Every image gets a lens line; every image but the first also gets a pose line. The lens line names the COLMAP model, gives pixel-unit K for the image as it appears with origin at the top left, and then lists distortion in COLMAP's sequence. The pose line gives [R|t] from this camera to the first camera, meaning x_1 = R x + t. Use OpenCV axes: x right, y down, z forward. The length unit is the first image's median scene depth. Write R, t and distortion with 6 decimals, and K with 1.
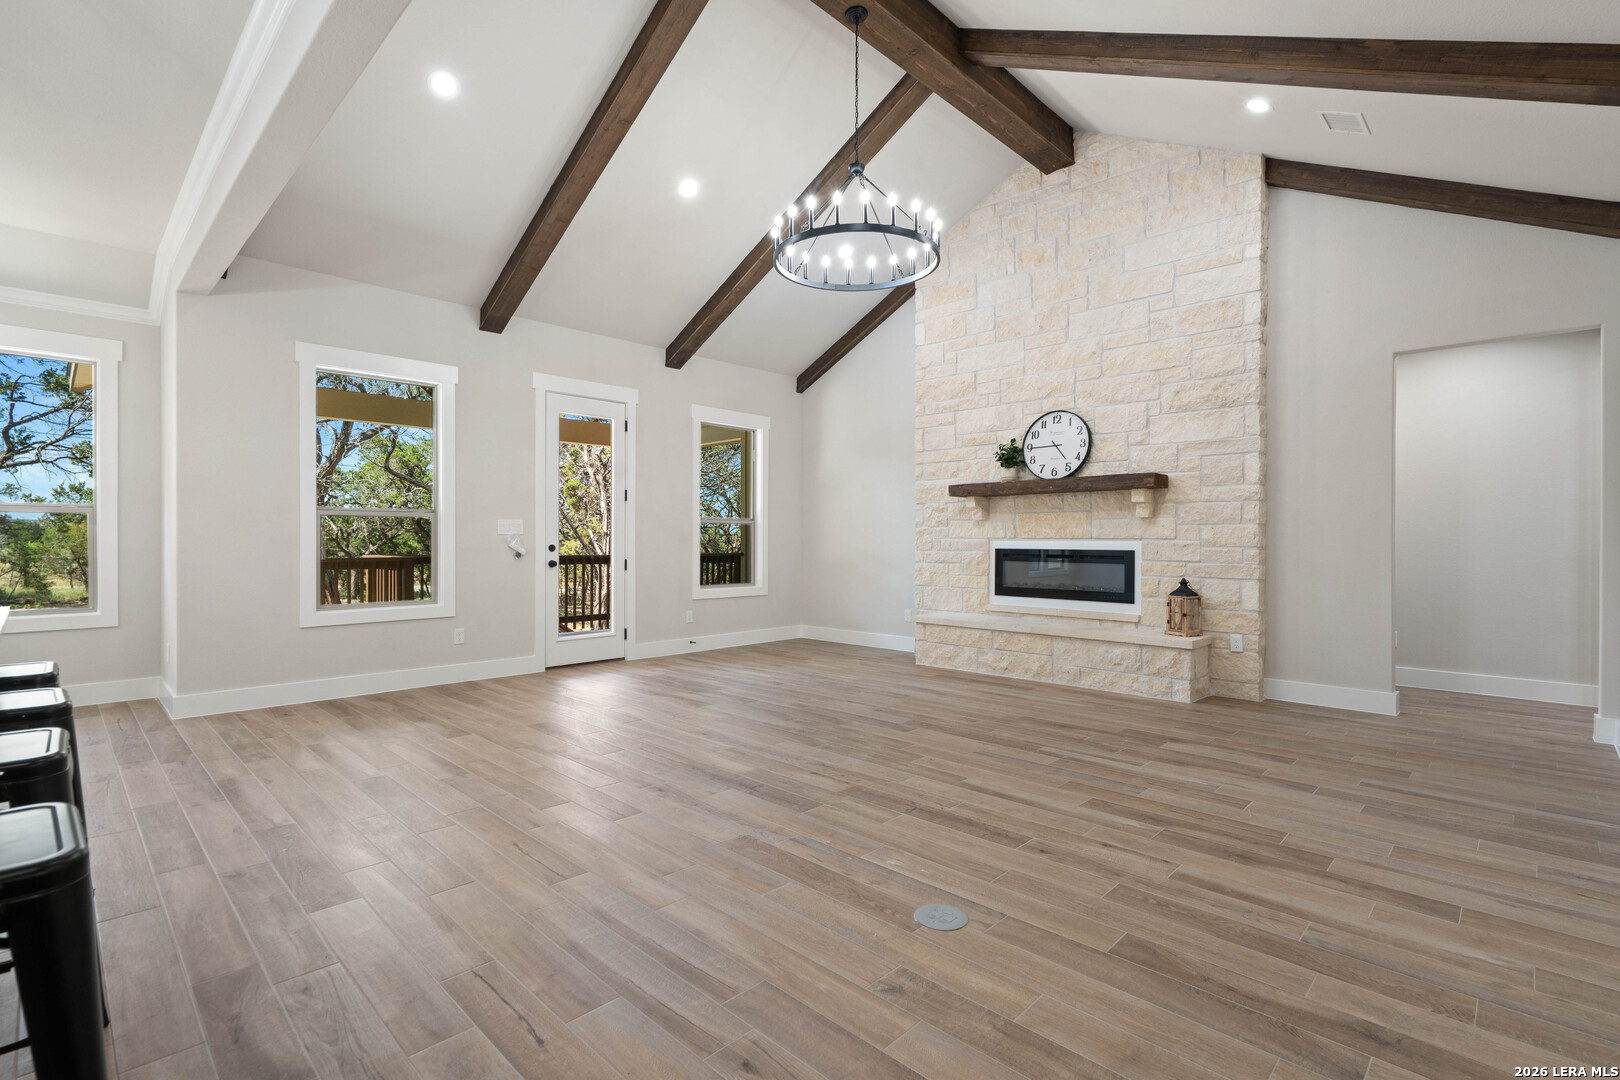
lens RADIAL K [[745.3, 0, 814.6], [0, 745.3, 543.8], [0, 0, 1]] dist [-0.003119, 0.000786]
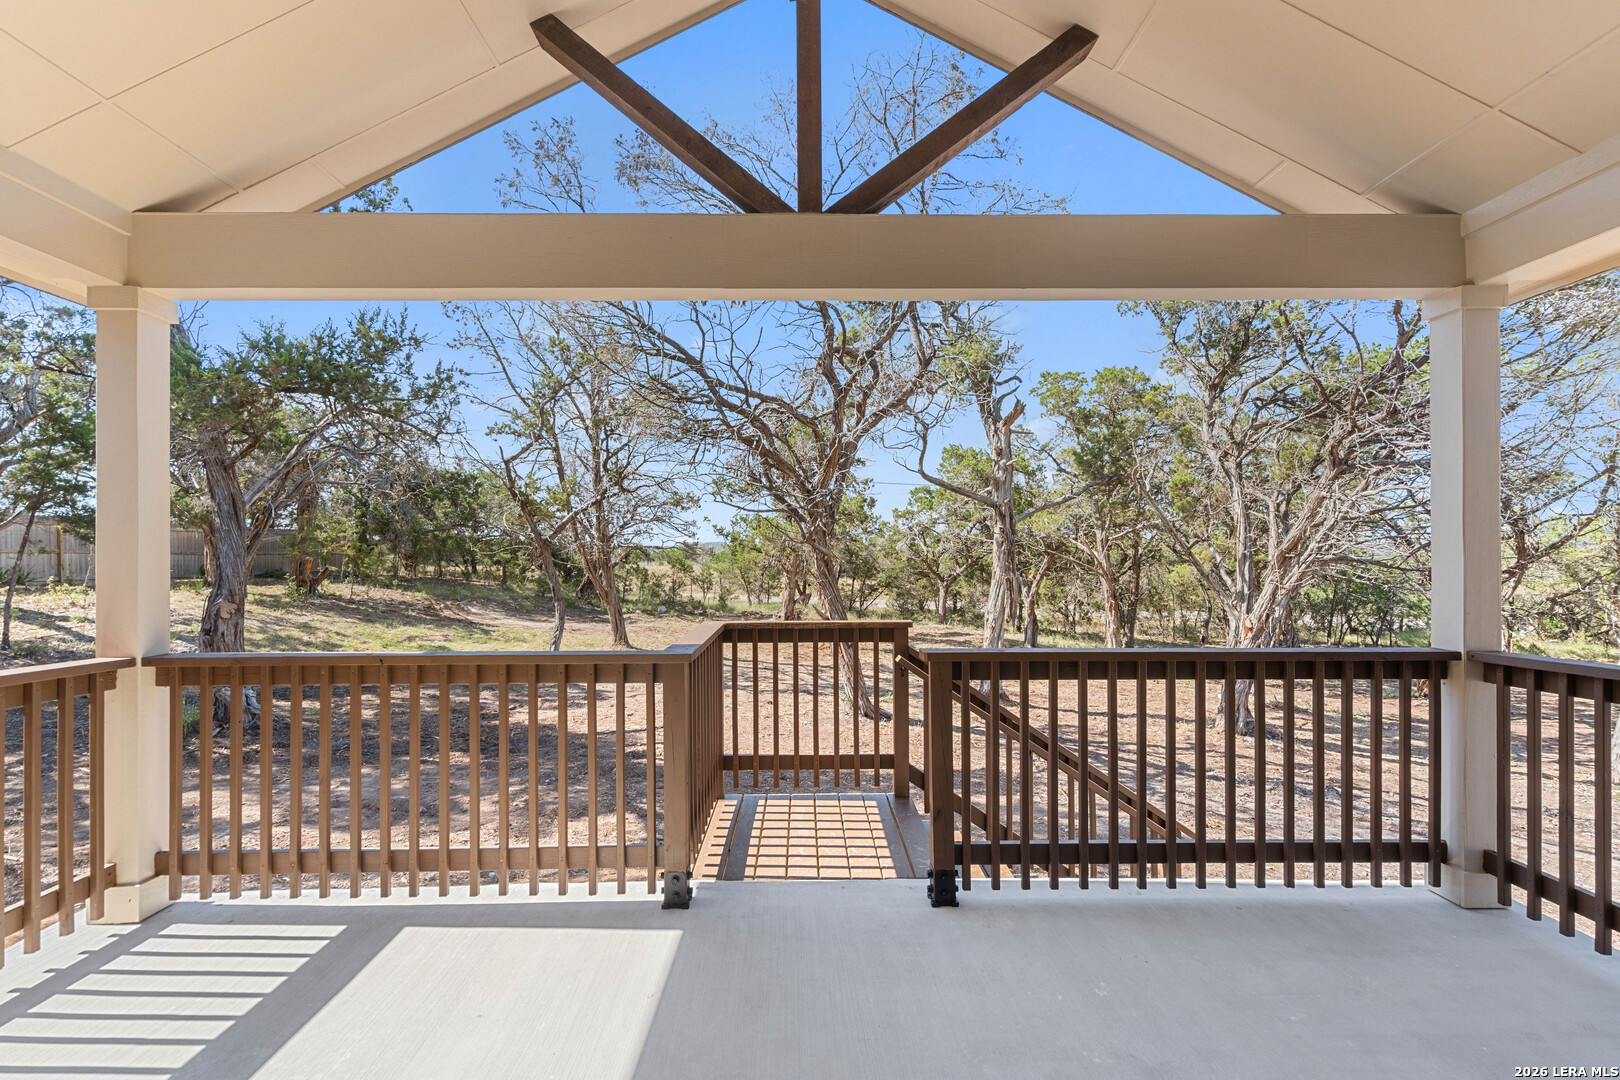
lens RADIAL K [[740.3, 0, 808.5], [0, 740.3, 542.5], [0, 0, 1]] dist [0.000018, 0.000517]
pose [[0.699742, -0.019216, -0.714137, -0.356861], [0.006222, 0.999764, -0.020805, -0.051368], [0.714368, 0.010115, 0.699697, 1.193746]]
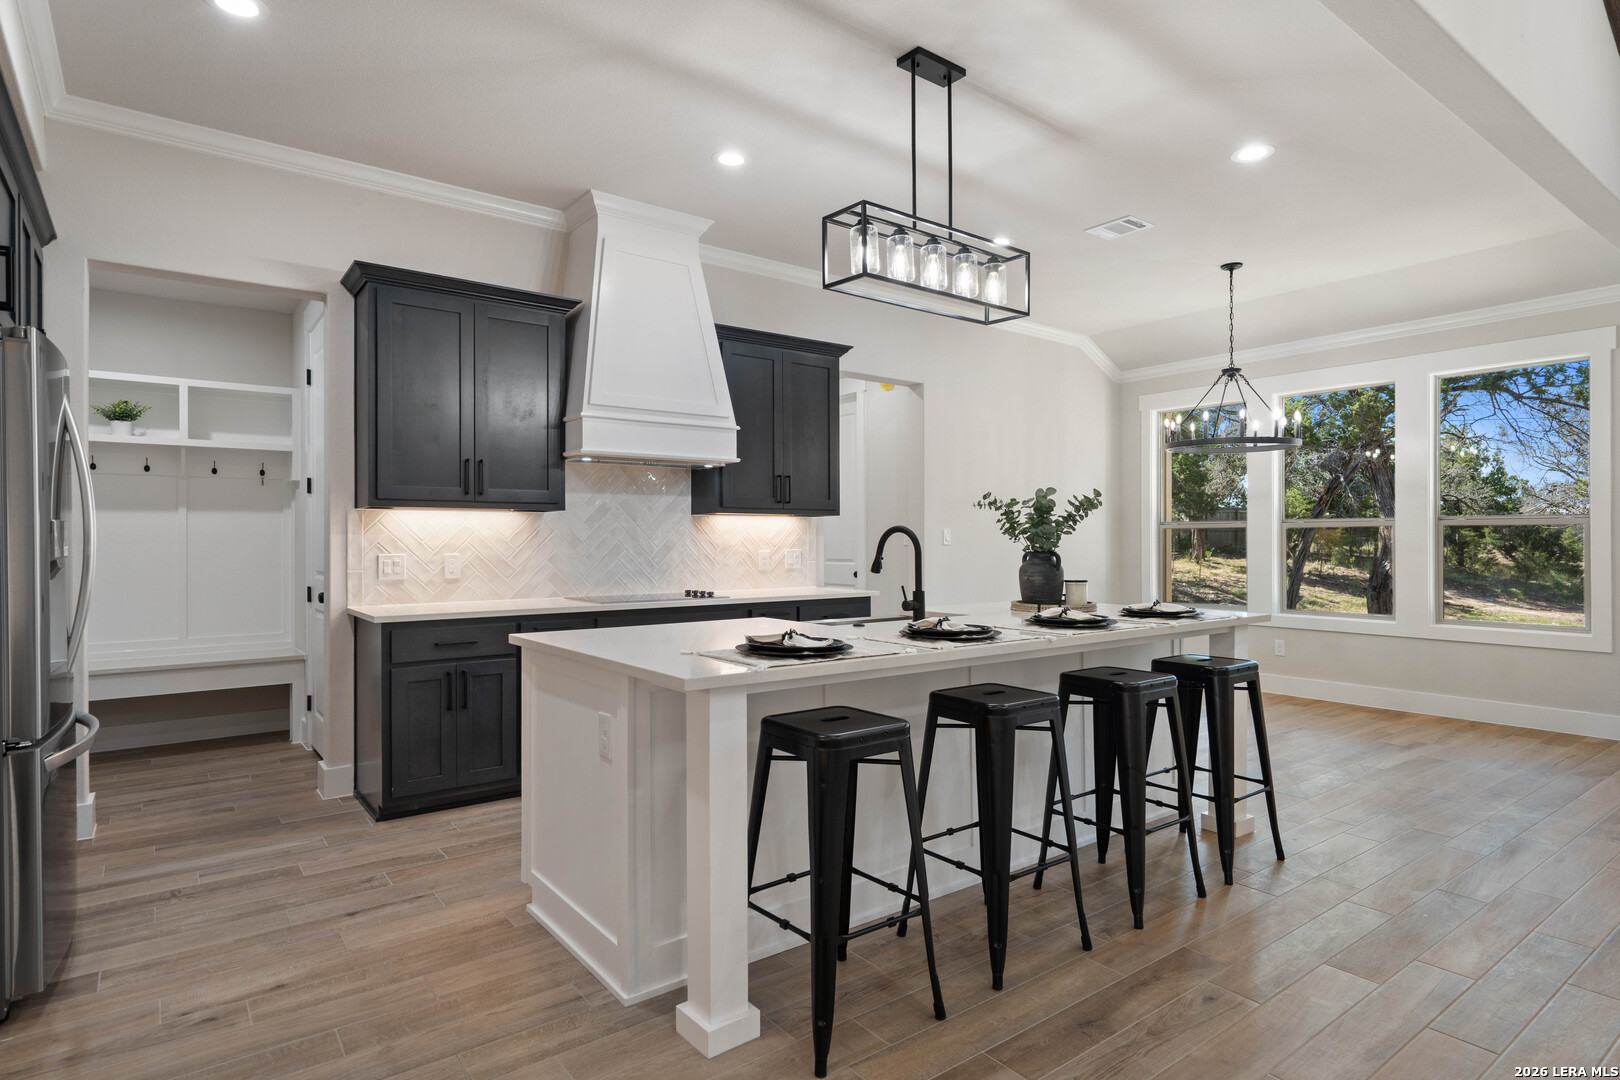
lens RADIAL K [[875.4, 0, 807.4], [0, 875.4, 536.1], [0, 0, 1]] dist [0.002651, 0.000998]
pose [[-0.156771, -0.005751, -0.987618, 0.210657], [-0.003730, 0.999979, -0.005231, -0.015549], [0.987628, 0.002863, -0.156789, 0.208665]]
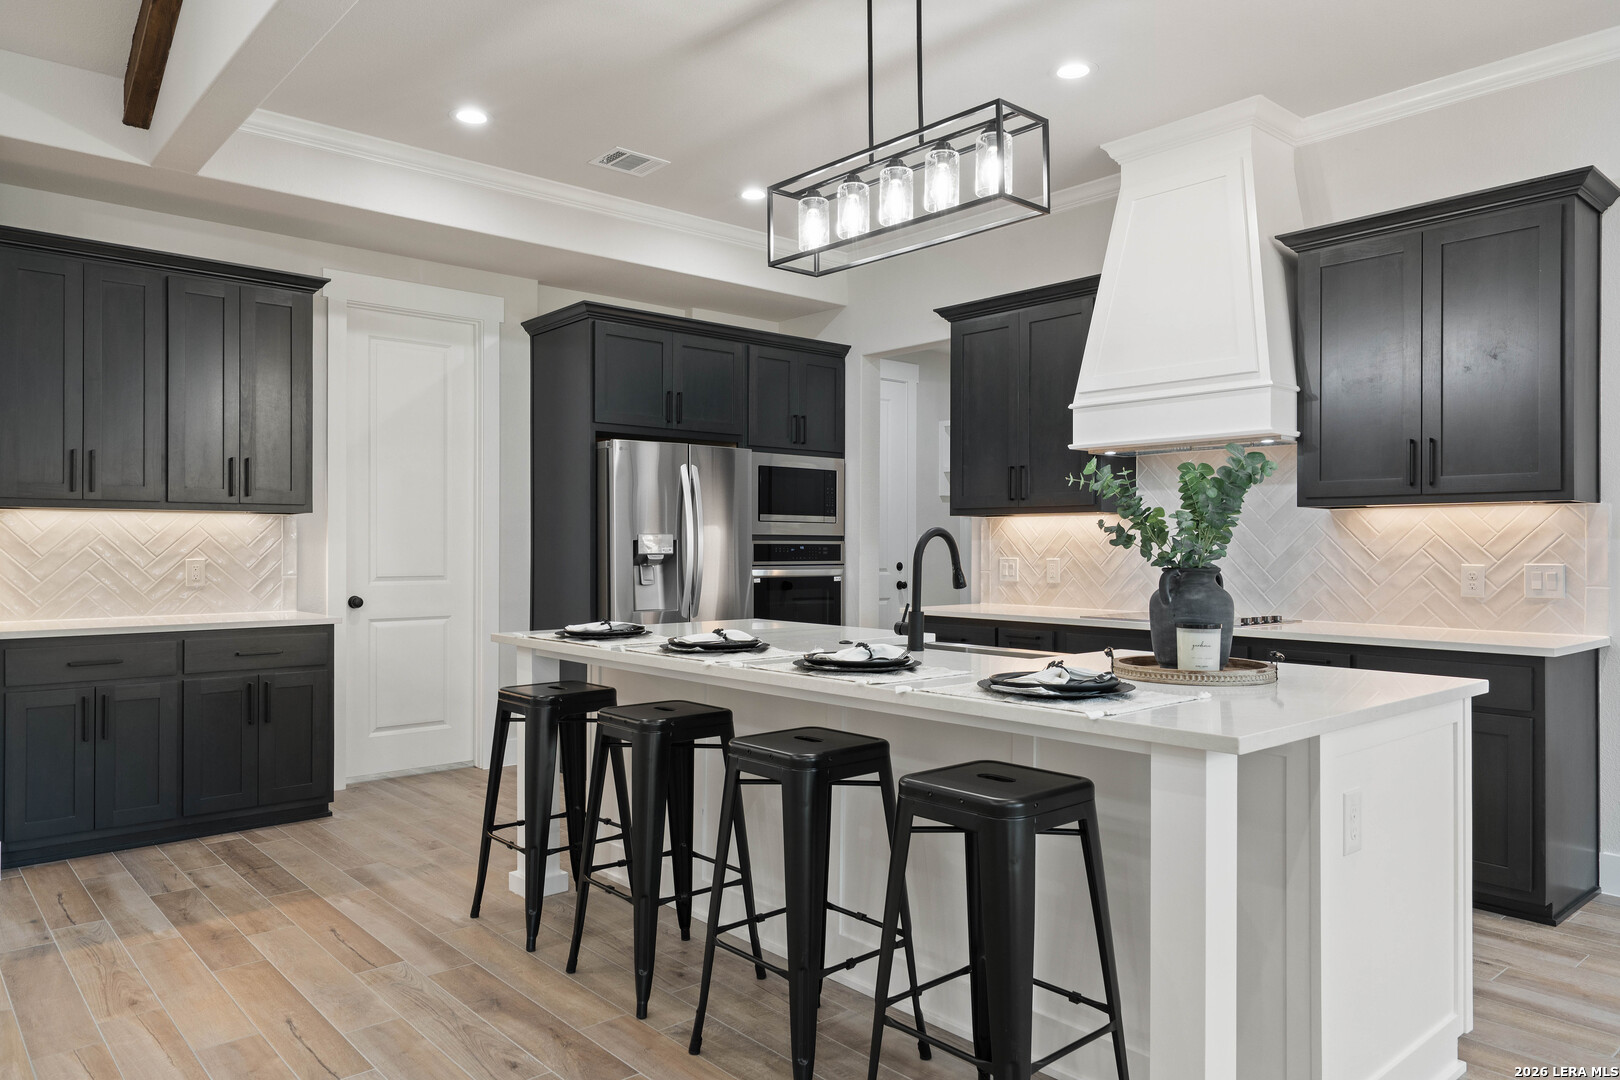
lens RADIAL K [[1079.2, 0, 810.0], [0, 1079.2, 540.0], [0, 0, 1]] dist [0.005409, 0.001154]
pose [[-0.996570, -0.003754, 0.082671, -0.384831], [-0.003677, 0.999993, 0.001079, -0.019686], [-0.082675, 0.000771, -0.996576, 0.766659]]
